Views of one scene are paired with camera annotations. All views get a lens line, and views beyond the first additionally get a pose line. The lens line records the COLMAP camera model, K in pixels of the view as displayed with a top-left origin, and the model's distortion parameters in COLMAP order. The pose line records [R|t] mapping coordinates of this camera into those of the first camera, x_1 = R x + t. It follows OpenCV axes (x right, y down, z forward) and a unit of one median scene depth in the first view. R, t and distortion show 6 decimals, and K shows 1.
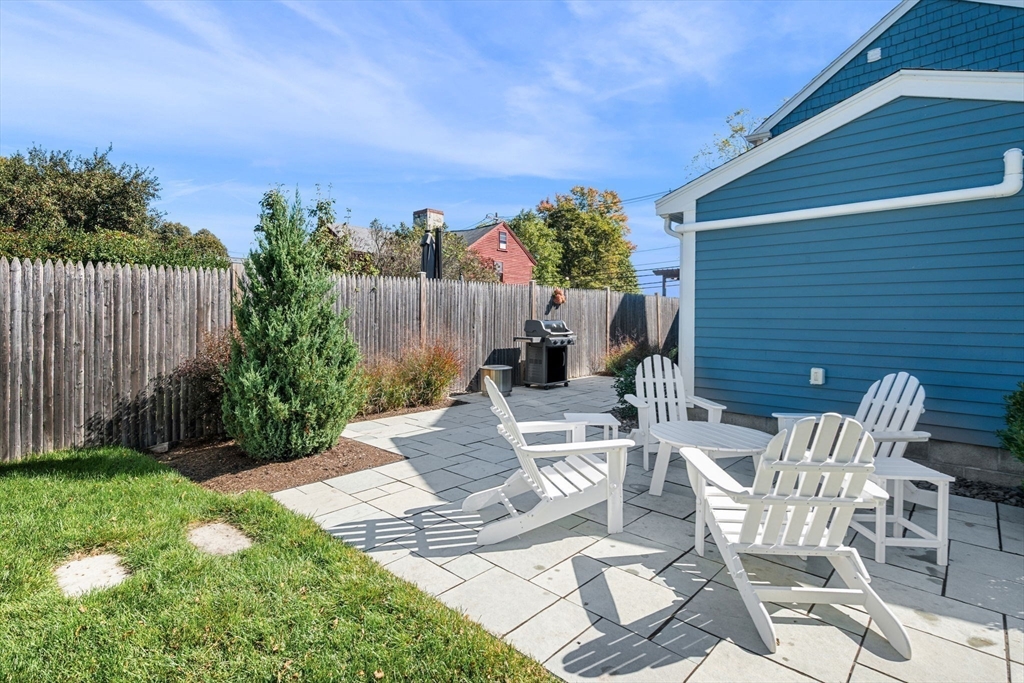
lens RADIAL K [[501.3, 0, 512.4], [0, 501.3, 322.8], [0, 0, 1]] dist [0.000347, 0.000214]
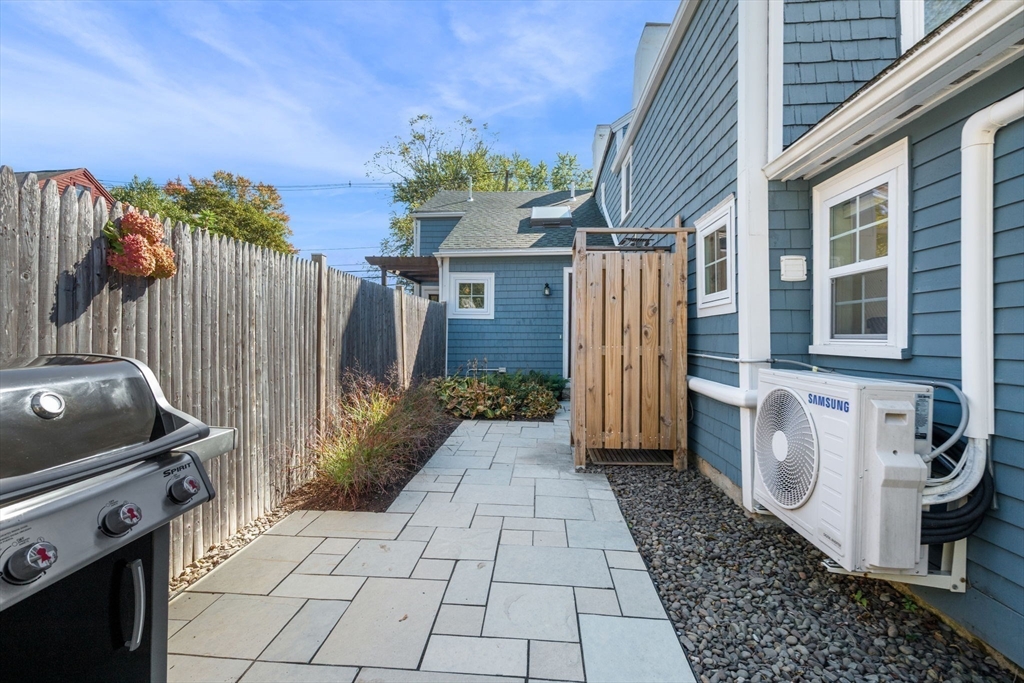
lens RADIAL K [[455.6, 0, 508.3], [0, 455.6, 337.4], [0, 0, 1]] dist [0.001431, 0.000805]
pose [[0.773180, -0.005512, 0.634163, 0.082998], [0.001882, 0.999978, 0.006396, -0.010310], [-0.634184, -0.003751, 0.773173, 0.667470]]
